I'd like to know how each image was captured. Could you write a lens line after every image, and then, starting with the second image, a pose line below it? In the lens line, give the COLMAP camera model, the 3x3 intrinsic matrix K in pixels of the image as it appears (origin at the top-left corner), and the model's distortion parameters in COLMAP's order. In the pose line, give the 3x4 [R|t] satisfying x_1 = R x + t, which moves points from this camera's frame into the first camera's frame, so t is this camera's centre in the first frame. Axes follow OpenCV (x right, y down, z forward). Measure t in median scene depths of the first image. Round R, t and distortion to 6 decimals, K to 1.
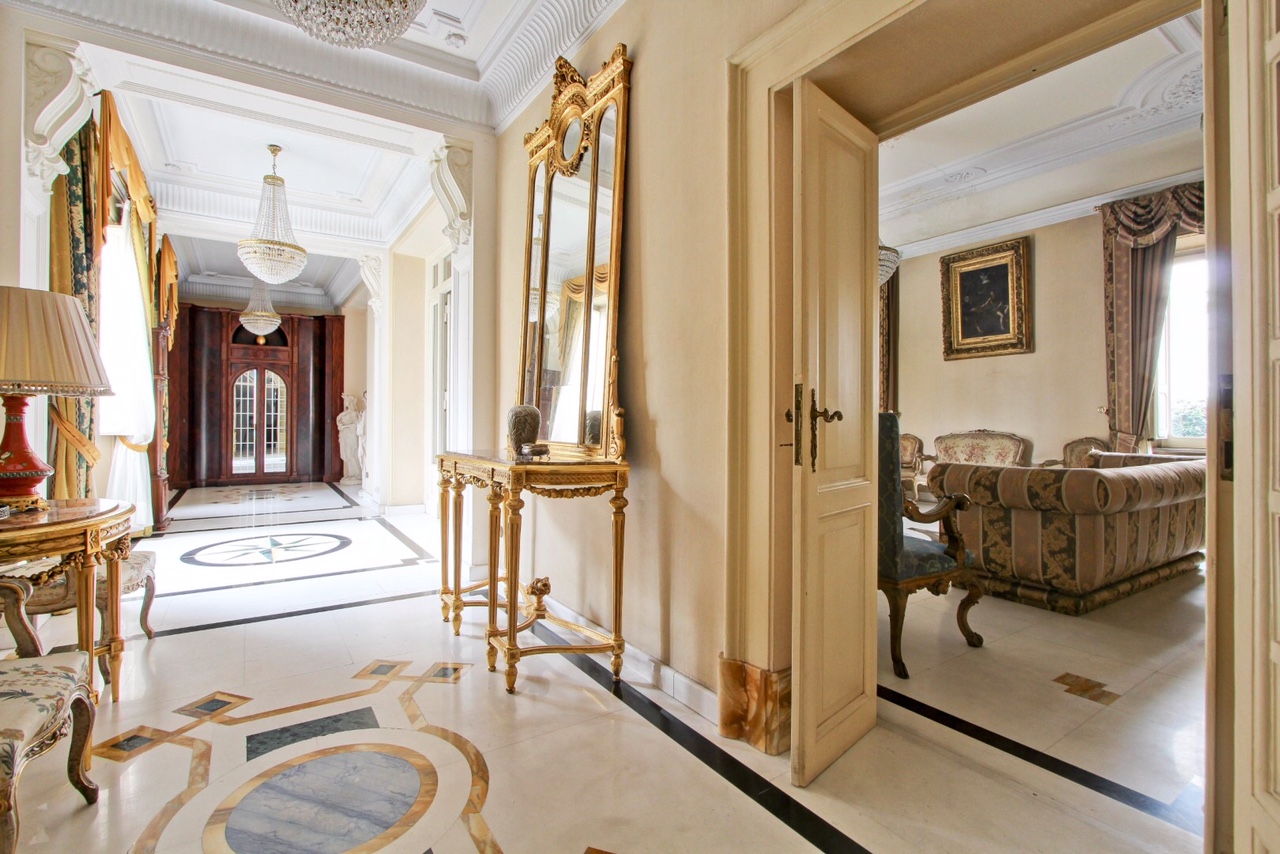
lens RADIAL K [[599.8, 0, 640.7], [0, 599.8, 409.8], [0, 0, 1]] dist [-0.003253, -0.001054]
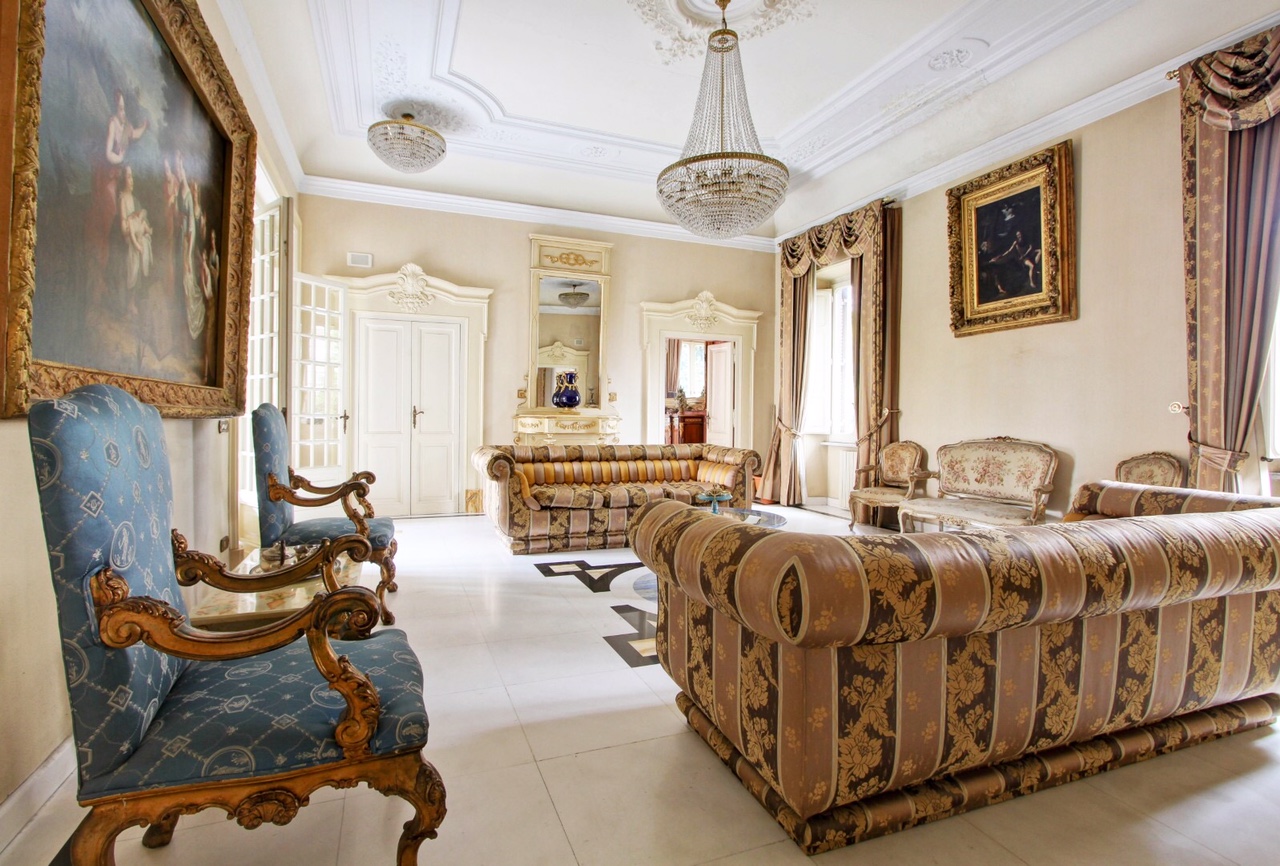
lens RADIAL K [[614.0, 0, 629.4], [0, 614.0, 414.1], [0, 0, 1]] dist [-0.001088, 0.000804]
pose [[0.976545, 0.007348, -0.215189, 0.327064], [-0.005307, 0.999935, 0.010062, 0.003105], [0.215249, -0.008684, 0.976521, 0.245439]]
